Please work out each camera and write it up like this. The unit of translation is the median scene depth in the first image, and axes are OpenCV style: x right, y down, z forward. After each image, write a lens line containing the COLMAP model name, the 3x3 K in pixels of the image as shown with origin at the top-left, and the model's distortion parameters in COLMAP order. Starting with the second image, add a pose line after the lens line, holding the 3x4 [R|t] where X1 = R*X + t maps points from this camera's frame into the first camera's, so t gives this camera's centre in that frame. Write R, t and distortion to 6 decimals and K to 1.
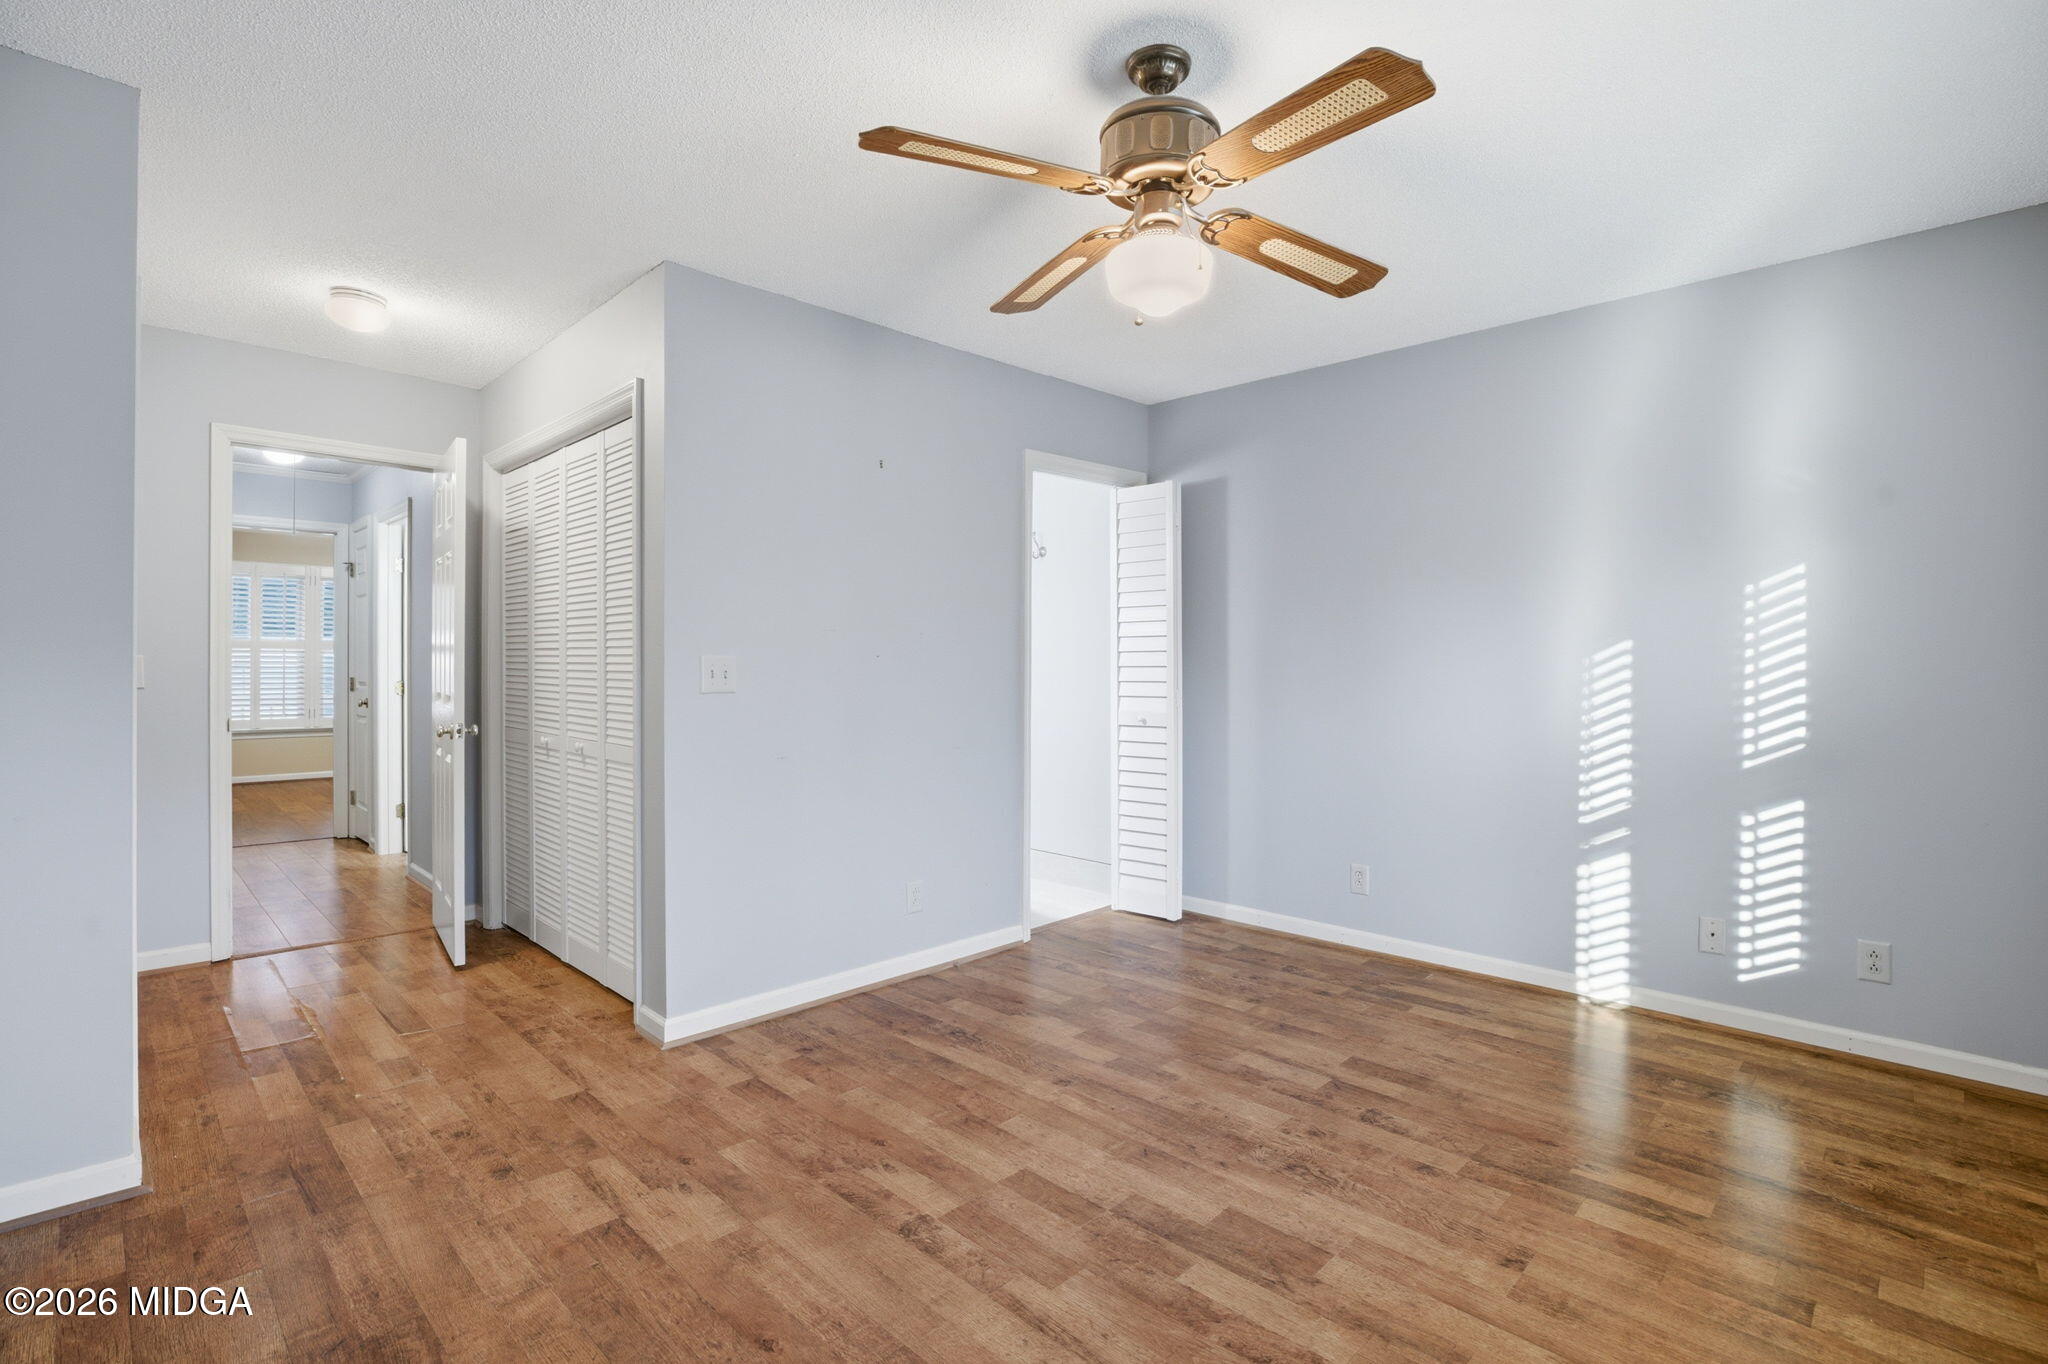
lens RADIAL K [[968.3, 0, 1034.4], [0, 968.3, 672.3], [0, 0, 1]] dist [-0.044636, 0.015371]
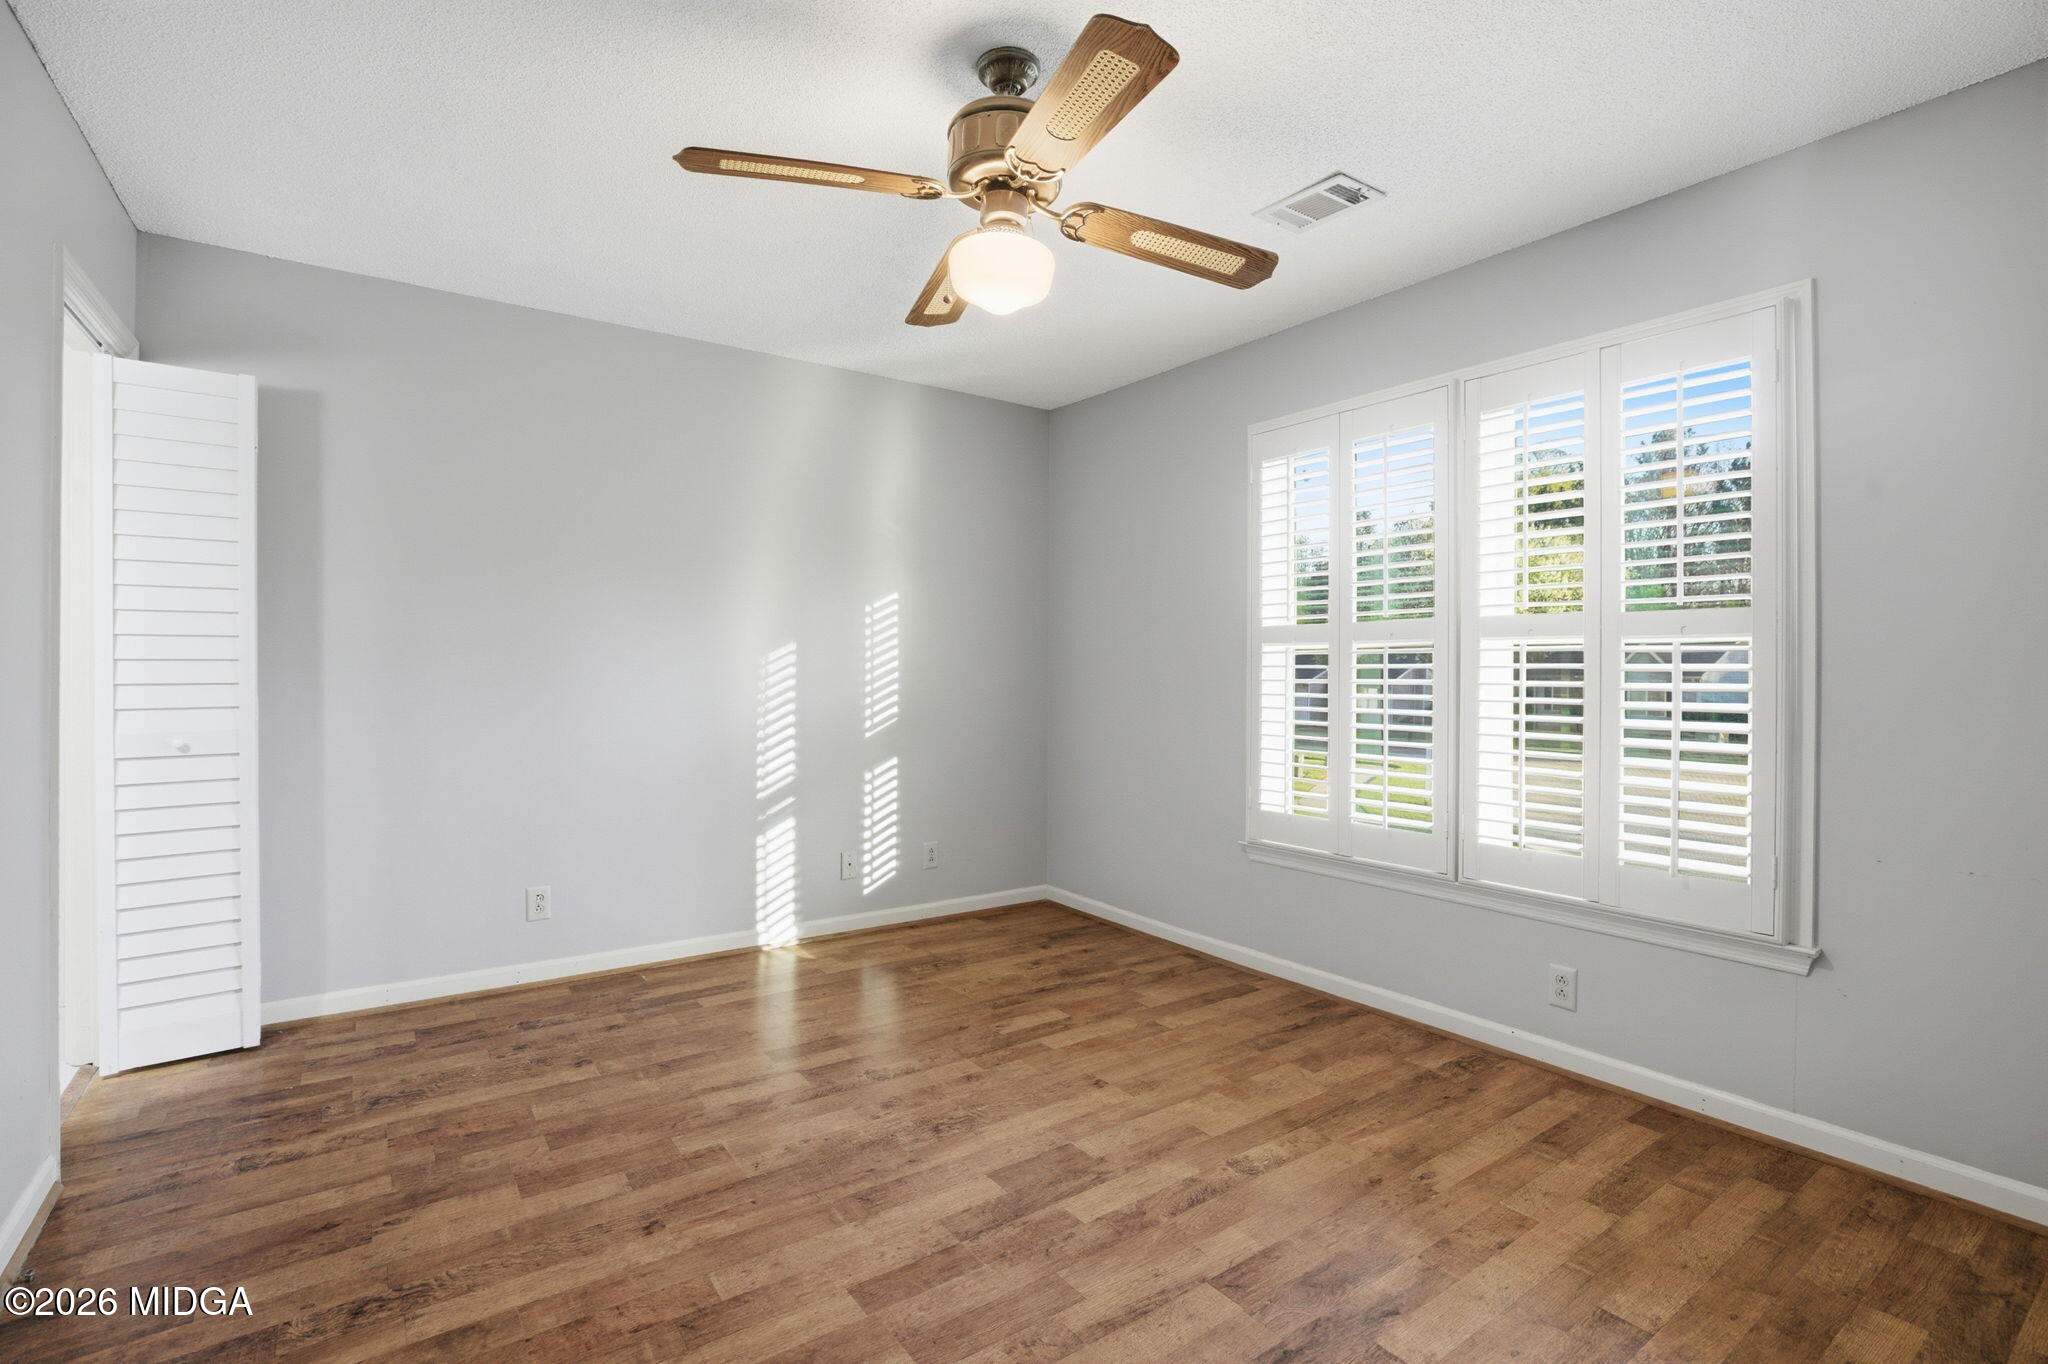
lens RADIAL K [[945.9, 0, 1030.1], [0, 945.9, 672.5], [0, 0, 1]] dist [-0.044202, 0.014467]
pose [[0.169971, -0.006529, 0.985428, -0.670151], [0.001510, 0.999979, 0.006365, -0.002898], [-0.985448, 0.000406, 0.169977, 0.642003]]
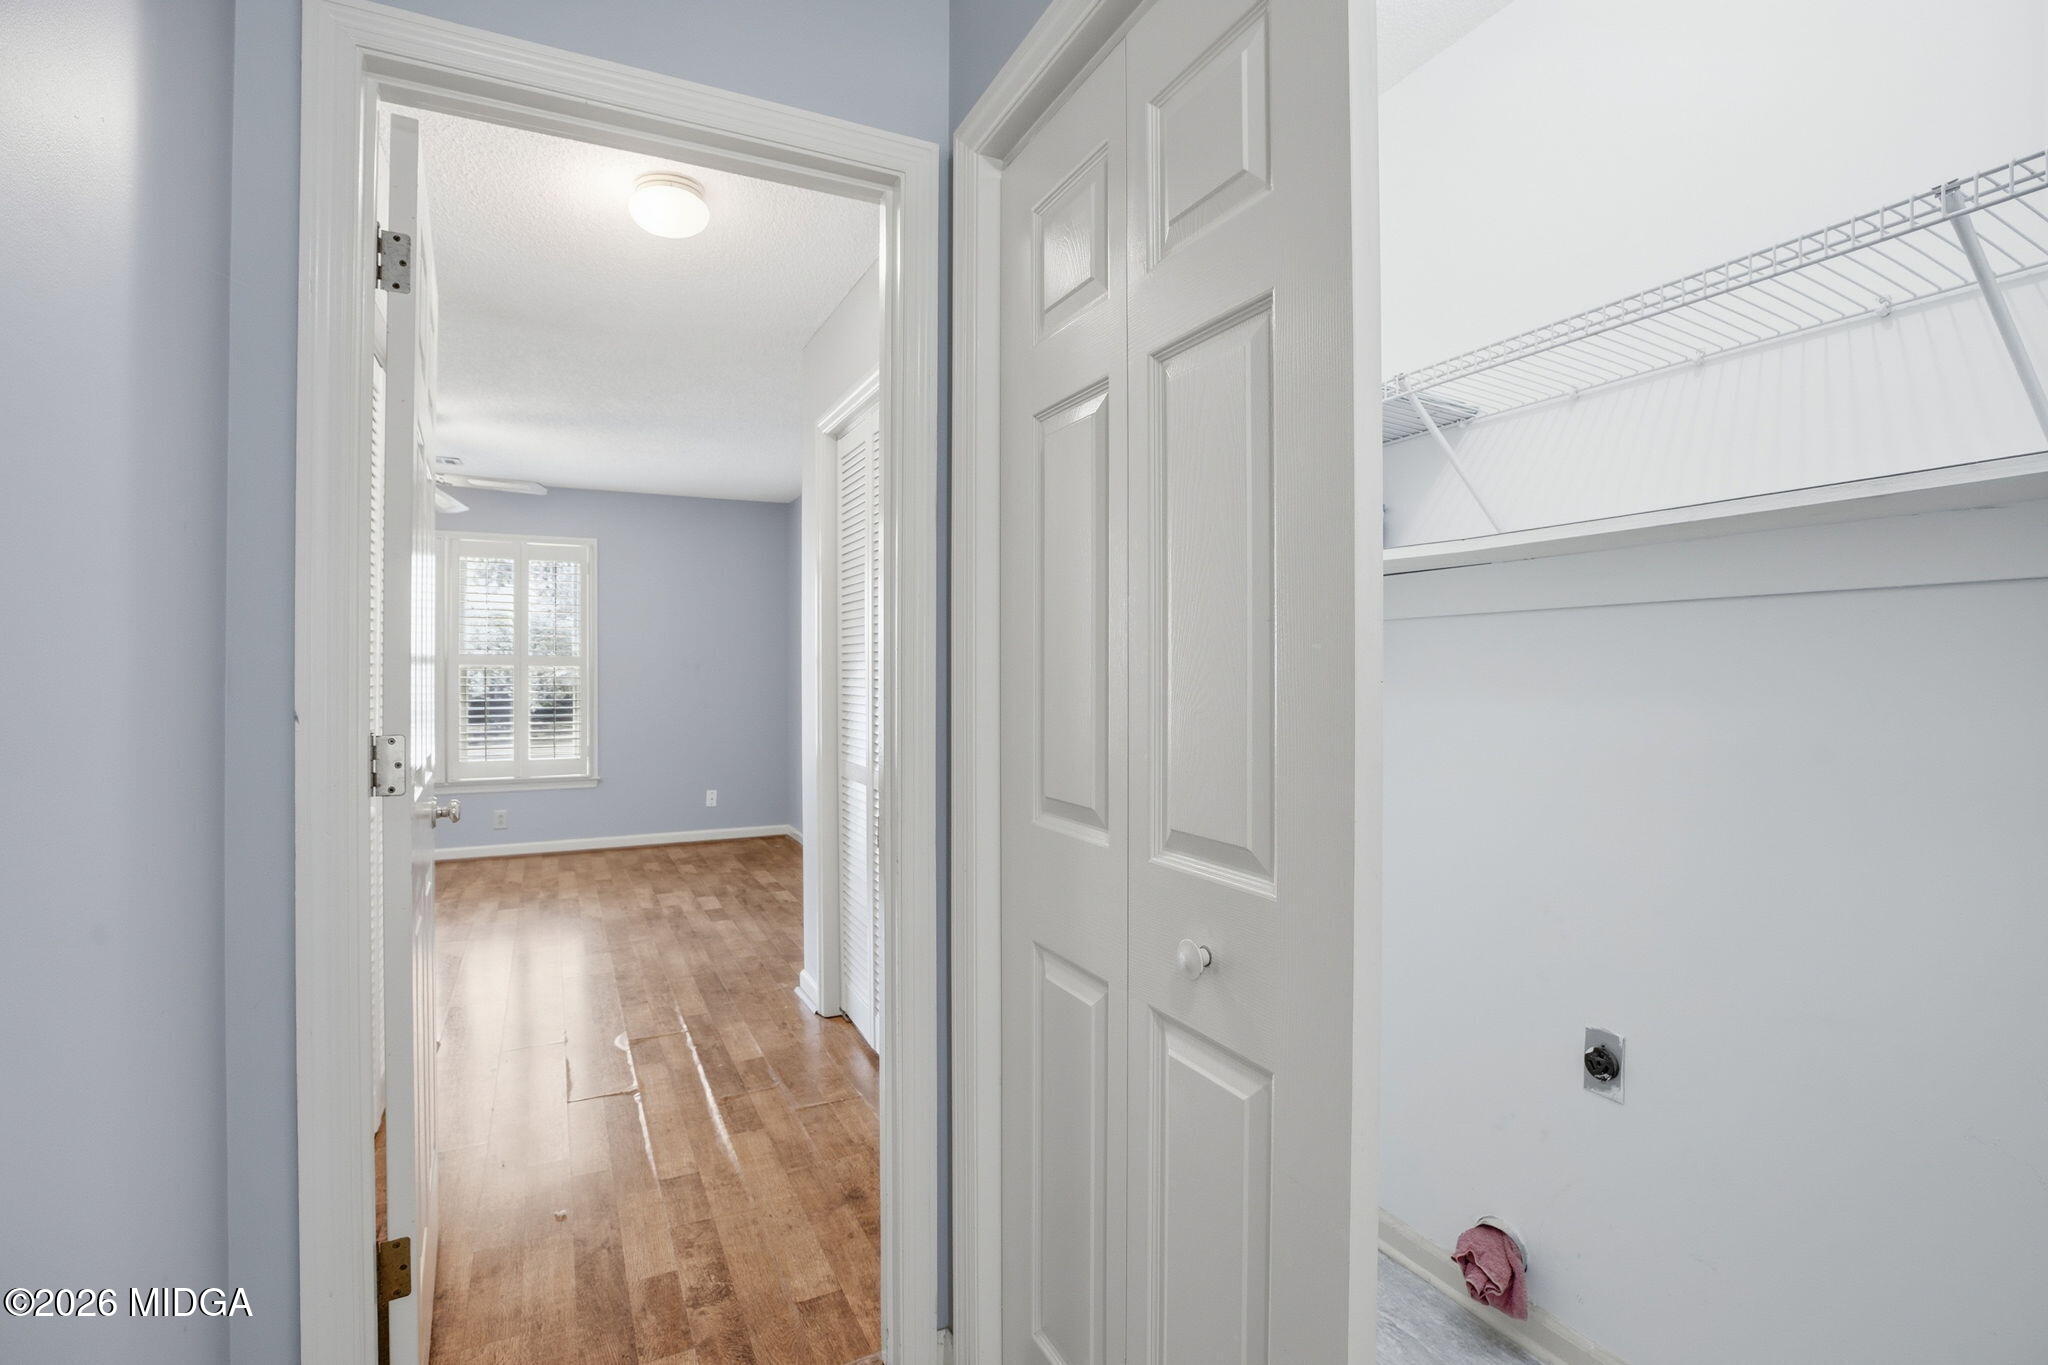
lens RADIAL K [[968.3, 0, 1034.4], [0, 968.3, 672.8], [0, 0, 1]] dist [-0.044636, 0.015371]
pose [[-0.947888, -0.001866, 0.318597, -1.604102], [0.002297, 0.999917, 0.012690, -0.040331], [-0.318594, 0.012761, -0.947805, 2.111542]]
